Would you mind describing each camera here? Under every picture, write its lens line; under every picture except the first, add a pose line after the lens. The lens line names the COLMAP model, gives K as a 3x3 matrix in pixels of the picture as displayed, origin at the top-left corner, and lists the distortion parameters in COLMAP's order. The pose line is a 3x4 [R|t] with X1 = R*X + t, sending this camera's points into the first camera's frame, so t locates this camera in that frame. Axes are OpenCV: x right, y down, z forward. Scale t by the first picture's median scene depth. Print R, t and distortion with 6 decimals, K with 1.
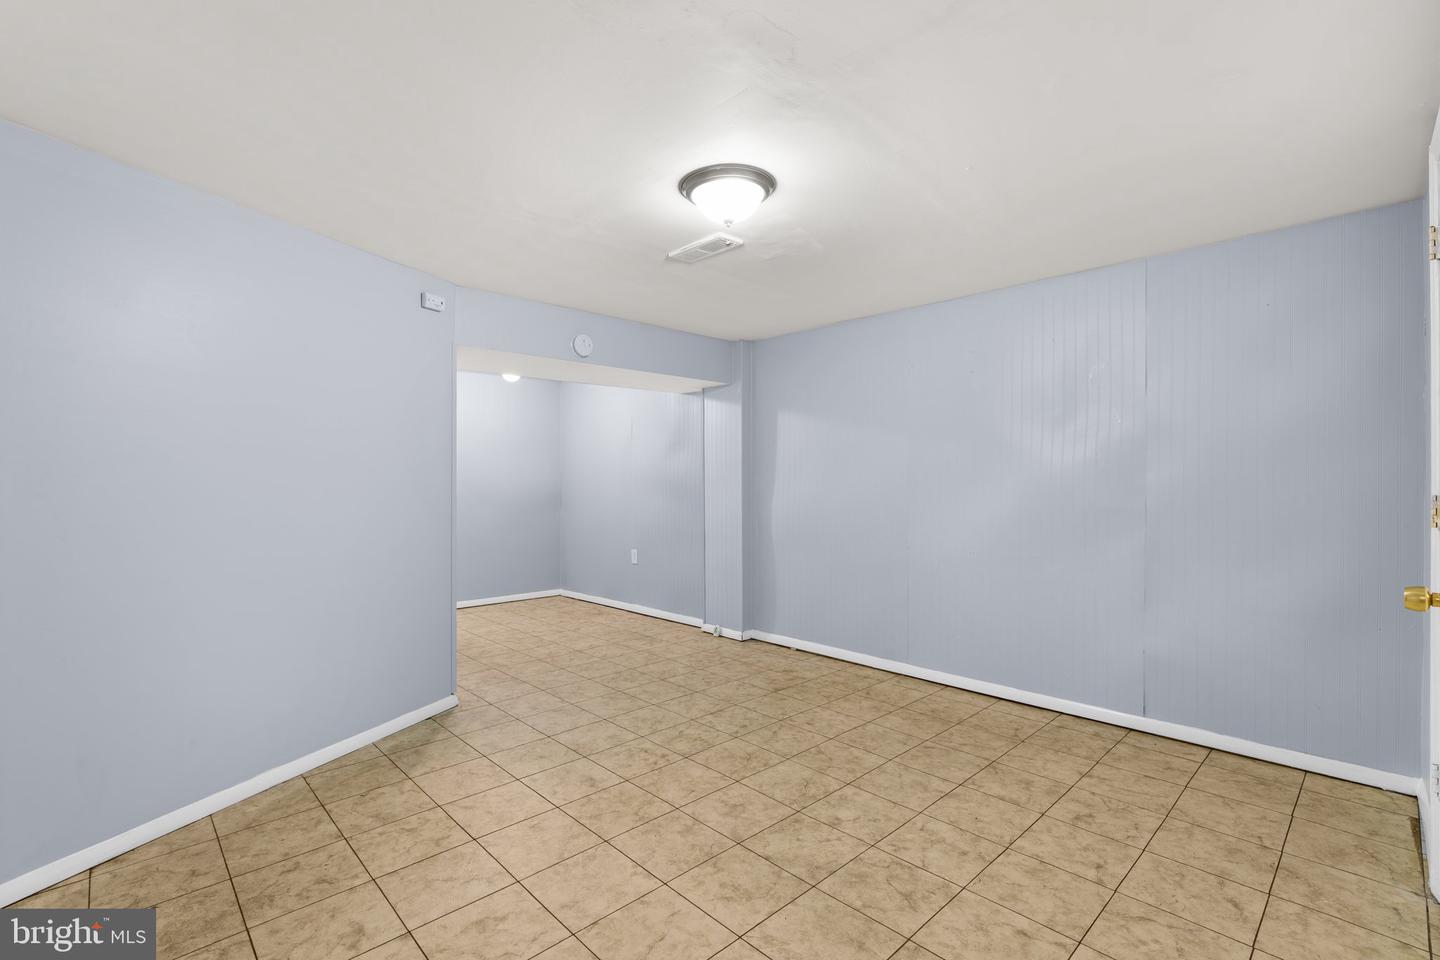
lens RADIAL K [[654.6, 0, 714.9], [0, 654.6, 479.0], [0, 0, 1]] dist [-0.015904, 0.008686]
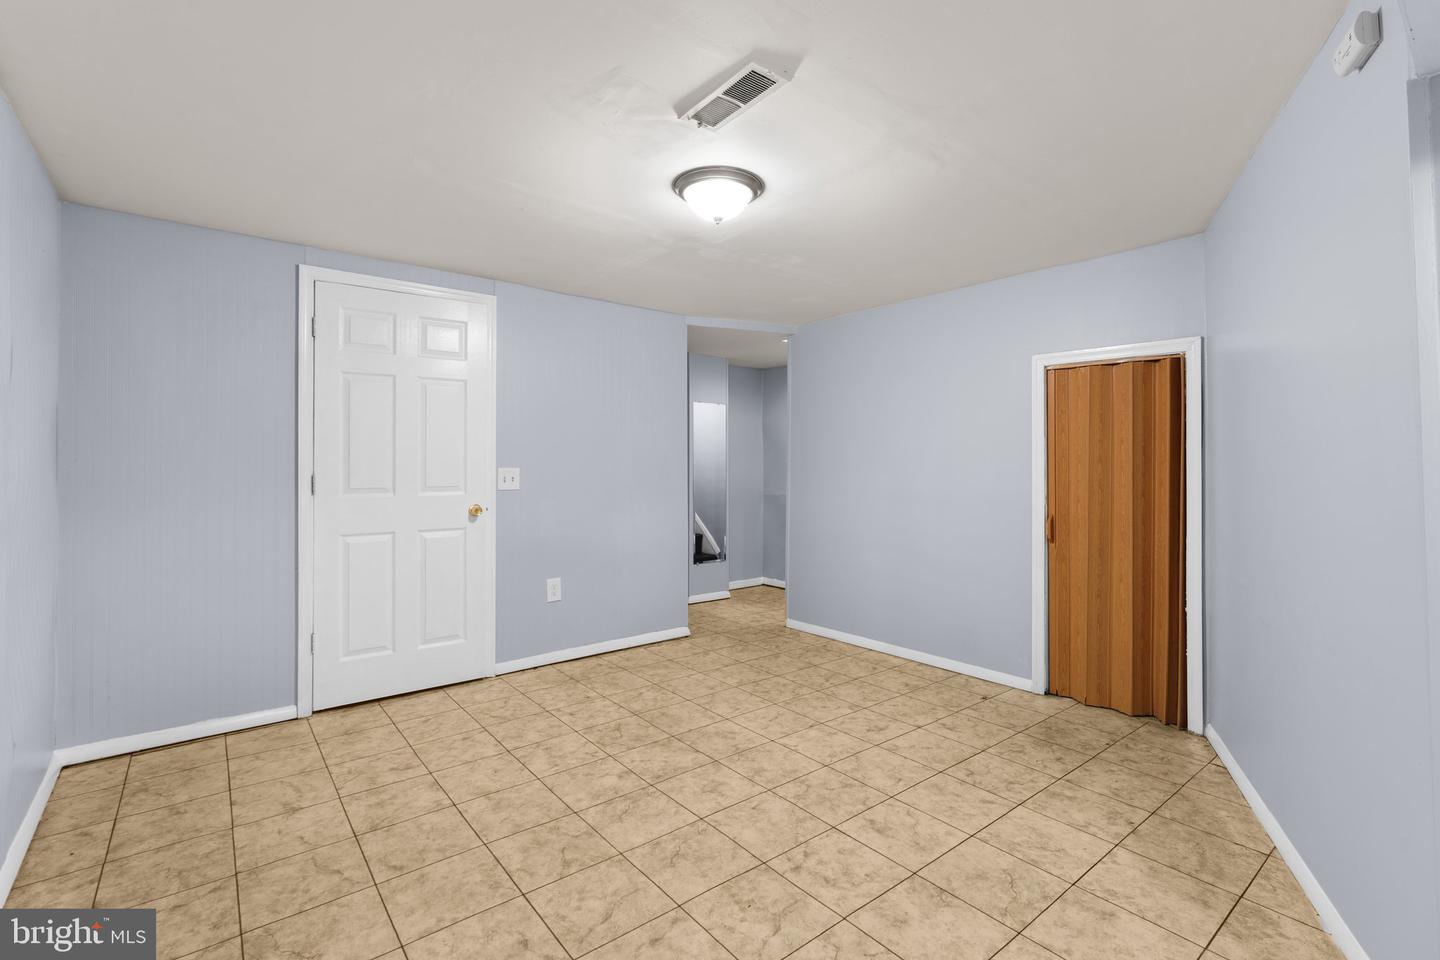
lens RADIAL K [[654.6, 0, 714.9], [0, 654.6, 479.0], [0, 0, 1]] dist [-0.015904, 0.008686]
pose [[-0.995913, 0.000953, 0.090313, -0.059122], [0.002429, 0.999865, 0.016230, 0.007679], [-0.090285, 0.016383, -0.995781, 1.812017]]
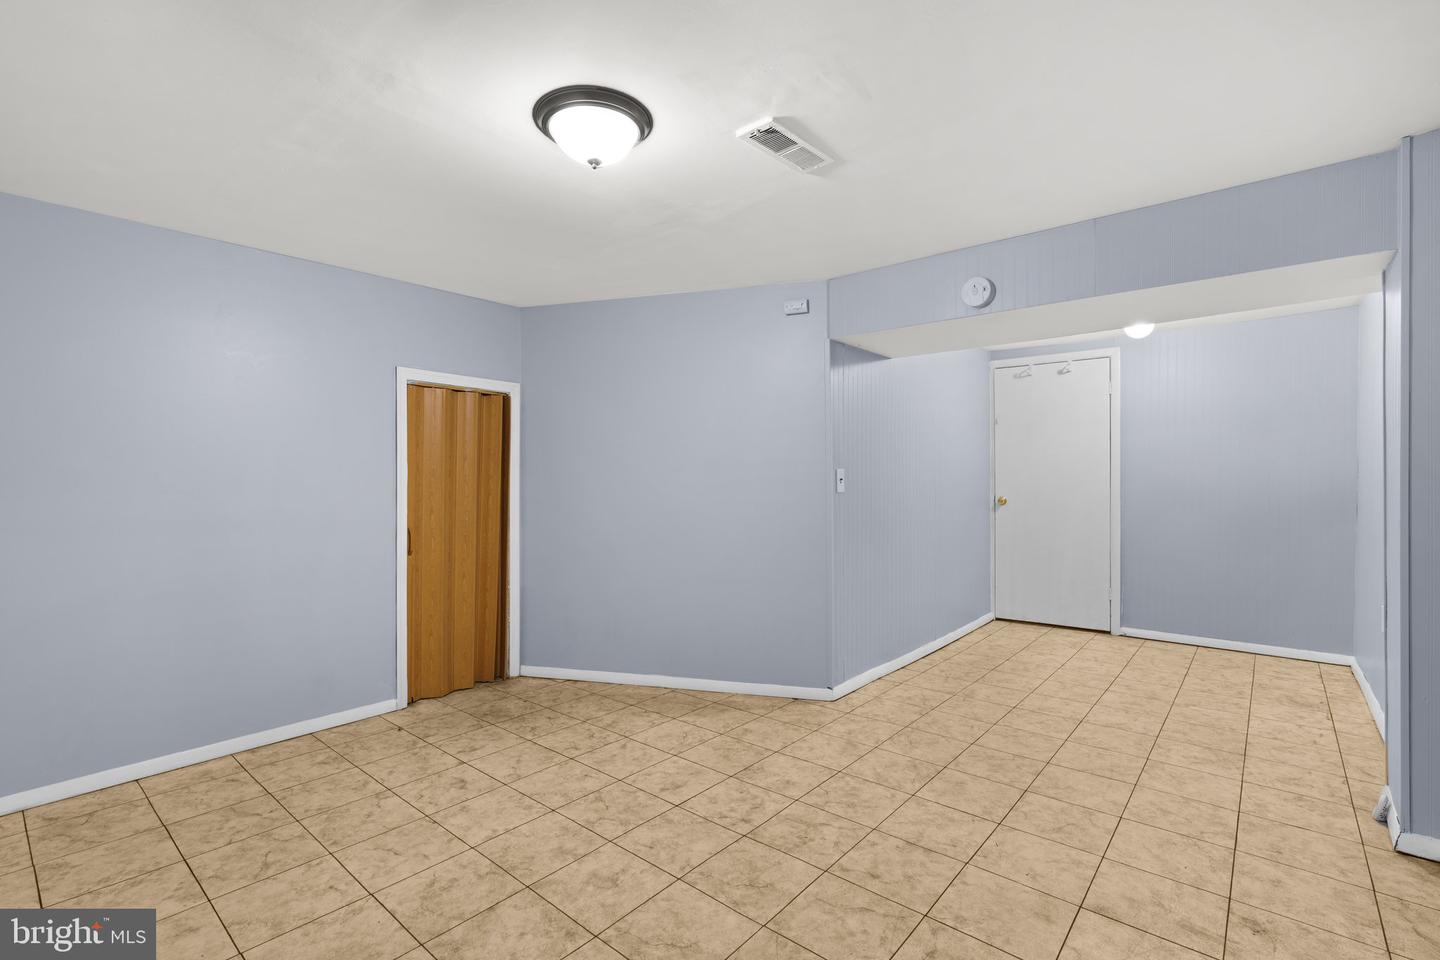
lens RADIAL K [[654.6, 0, 714.9], [0, 654.6, 479.0], [0, 0, 1]] dist [-0.015904, 0.008686]
pose [[0.098863, 0.002172, -0.995099, 0.771367], [0.007665, 0.999966, 0.002944, 0.002595], [0.995072, -0.007919, 0.098843, 0.958142]]
